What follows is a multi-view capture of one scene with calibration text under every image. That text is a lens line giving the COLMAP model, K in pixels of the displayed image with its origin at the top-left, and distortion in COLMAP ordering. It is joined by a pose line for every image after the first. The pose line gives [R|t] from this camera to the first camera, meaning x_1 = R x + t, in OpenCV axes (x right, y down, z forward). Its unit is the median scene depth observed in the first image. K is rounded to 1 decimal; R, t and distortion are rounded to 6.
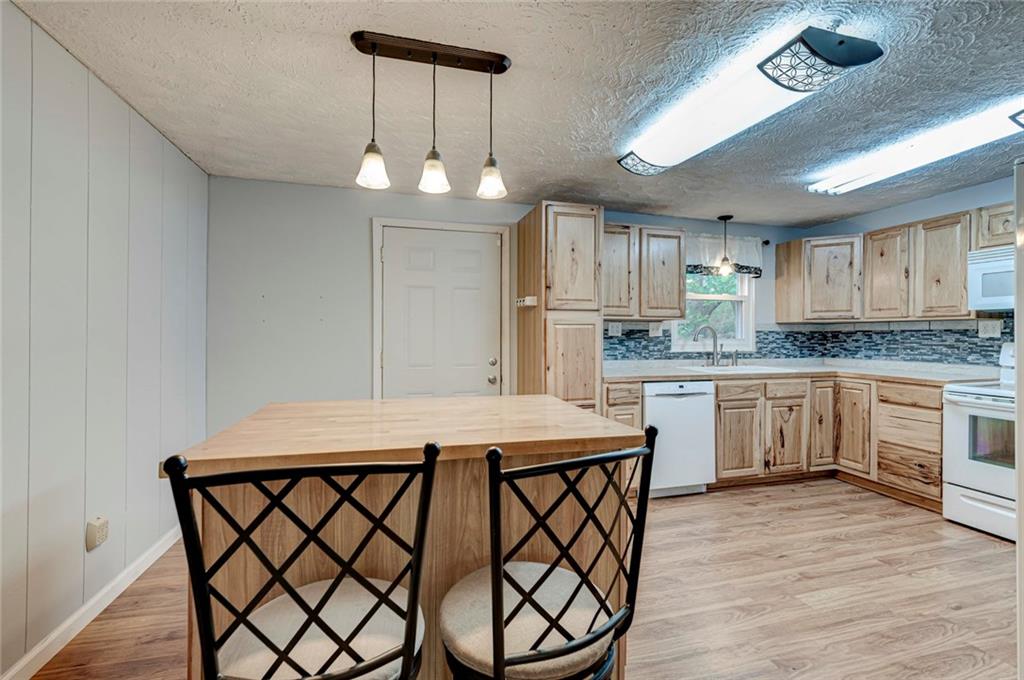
lens RADIAL K [[429.9, 0, 507.1], [0, 429.9, 335.4], [0, 0, 1]] dist [-0.004145, -0.000702]
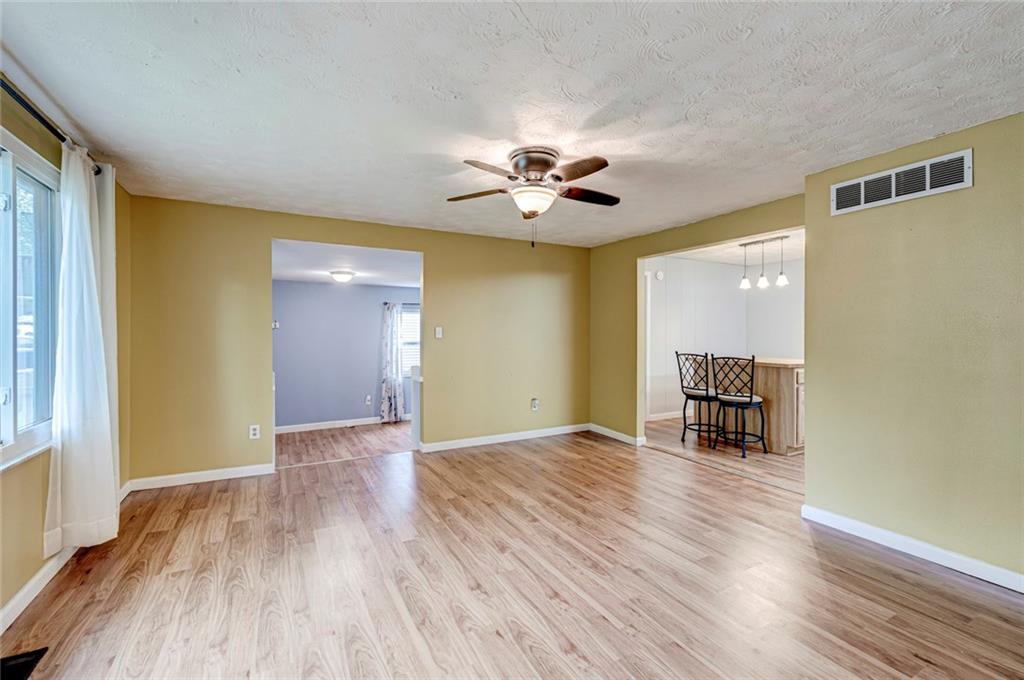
lens RADIAL K [[445.6, 0, 513.3], [0, 445.6, 339.1], [0, 0, 1]] dist [0.007010, -0.001000]
pose [[0.223430, 0.009255, -0.974676, 1.261131], [0.002998, 0.999944, 0.010182, -0.000995], [0.974715, -0.005197, 0.223390, -0.715595]]
